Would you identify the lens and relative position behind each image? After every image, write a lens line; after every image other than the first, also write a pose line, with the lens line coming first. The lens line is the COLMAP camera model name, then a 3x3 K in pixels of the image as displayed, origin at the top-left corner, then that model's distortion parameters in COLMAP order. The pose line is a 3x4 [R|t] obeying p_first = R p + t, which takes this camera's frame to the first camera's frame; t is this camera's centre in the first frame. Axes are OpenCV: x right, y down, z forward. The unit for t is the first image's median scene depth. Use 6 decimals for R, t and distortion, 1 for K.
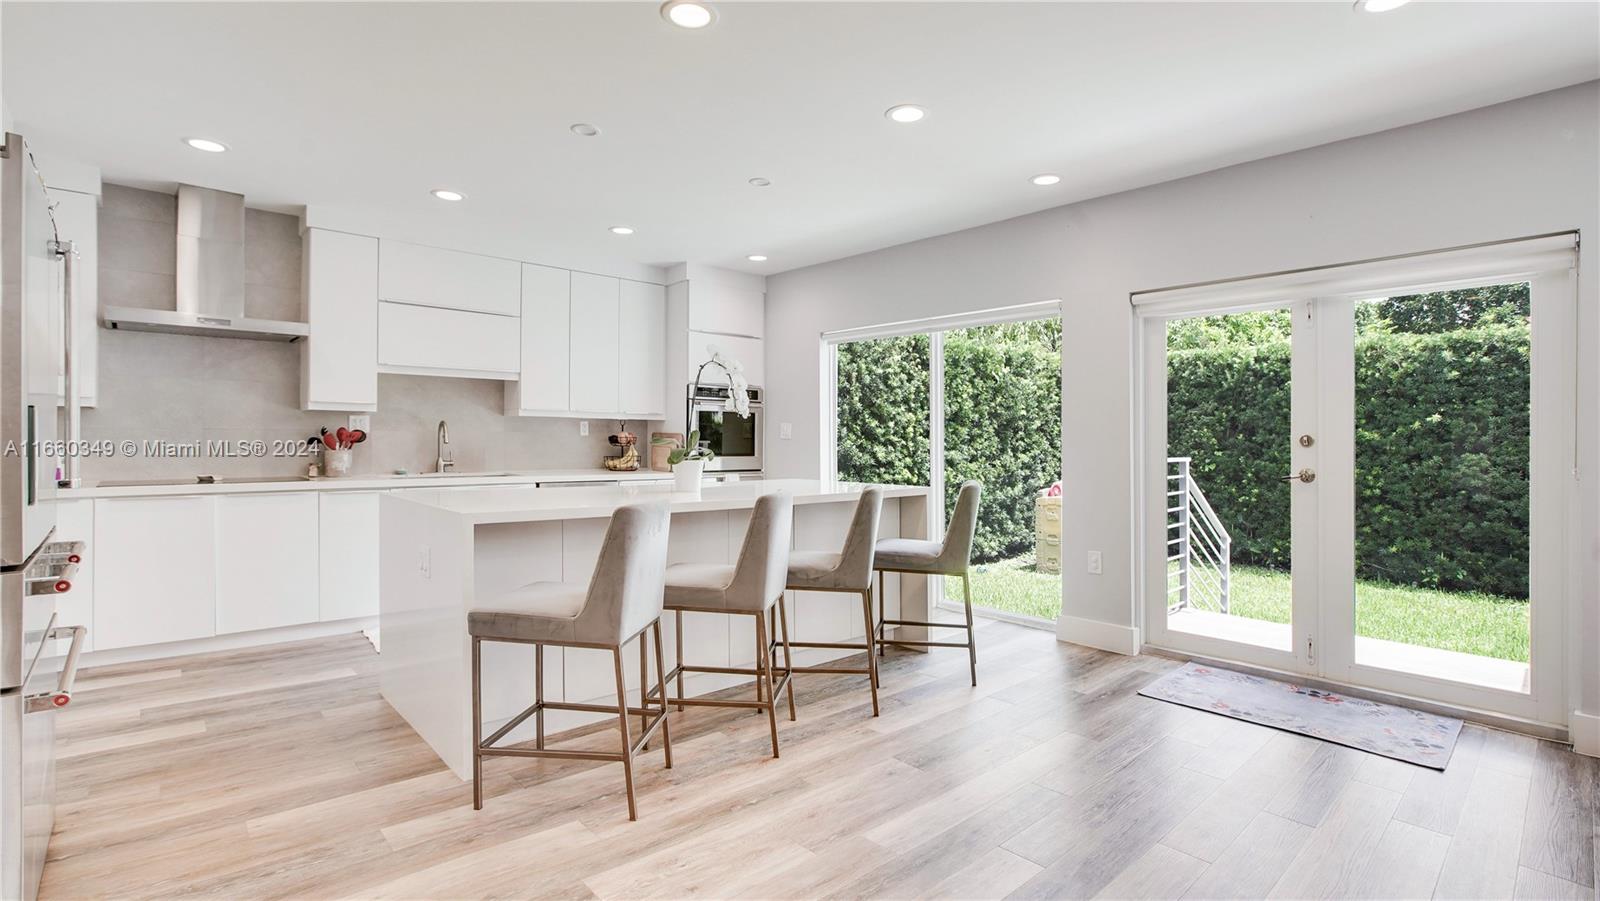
lens RADIAL K [[747.5, 0, 809.2], [0, 747.5, 441.0], [0, 0, 1]] dist [-0.023876, 0.007515]
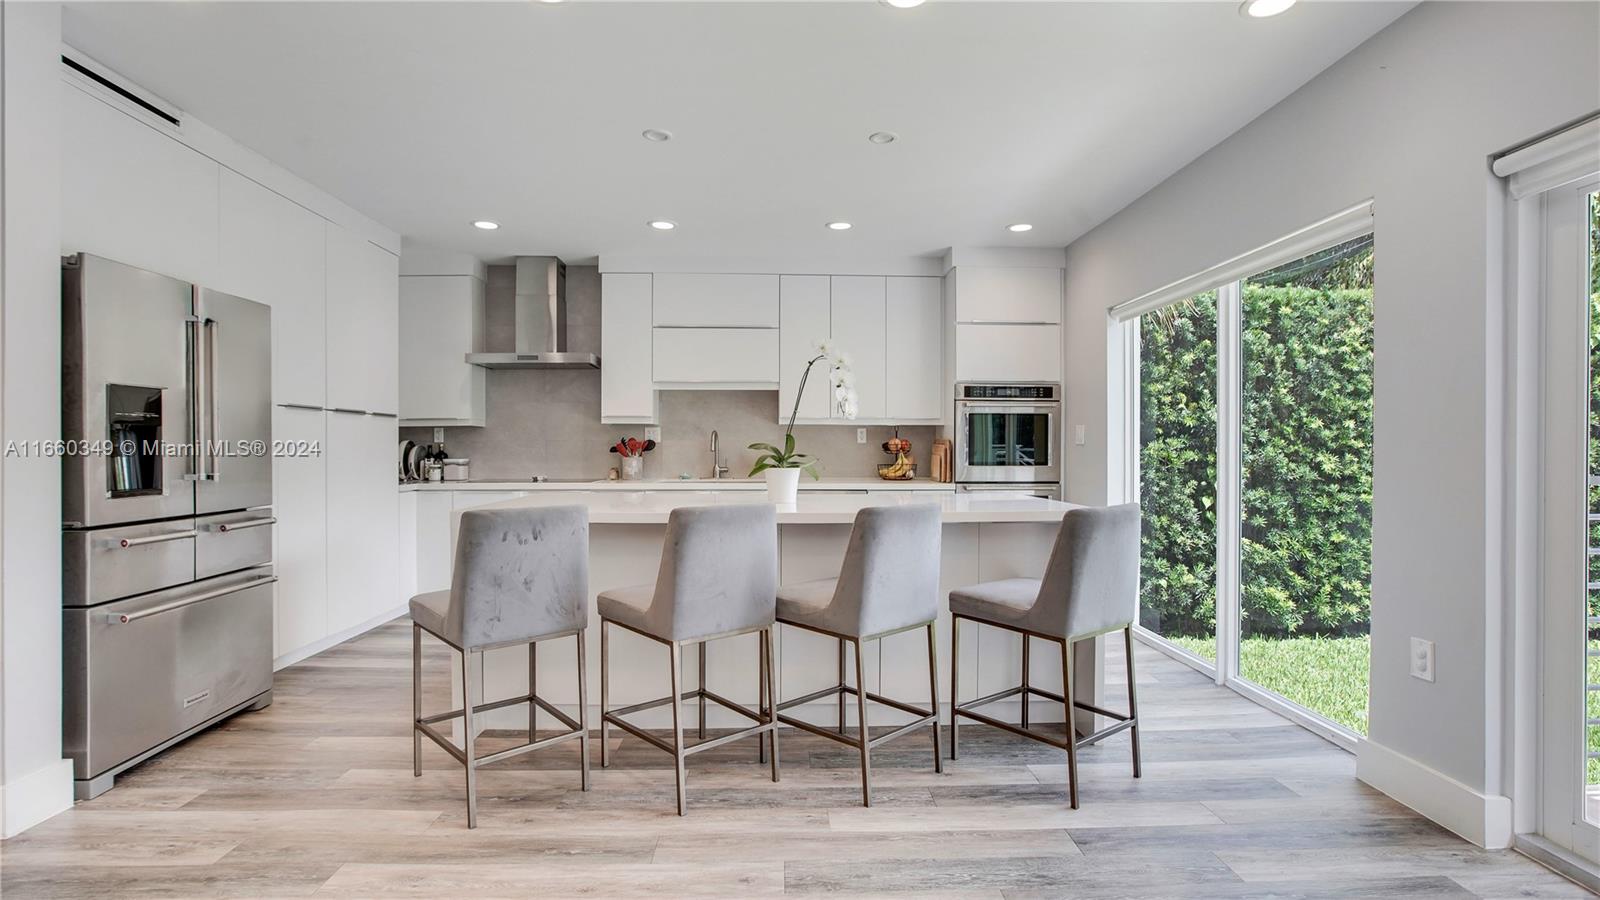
lens RADIAL K [[747.5, 0, 798.7], [0, 747.5, 459.9], [0, 0, 1]] dist [-0.023876, 0.007515]
pose [[0.764233, 0.002927, -0.644934, 0.268186], [0.003787, 0.999952, 0.009024, 0.005769], [0.644929, -0.009339, 0.764185, 0.196906]]
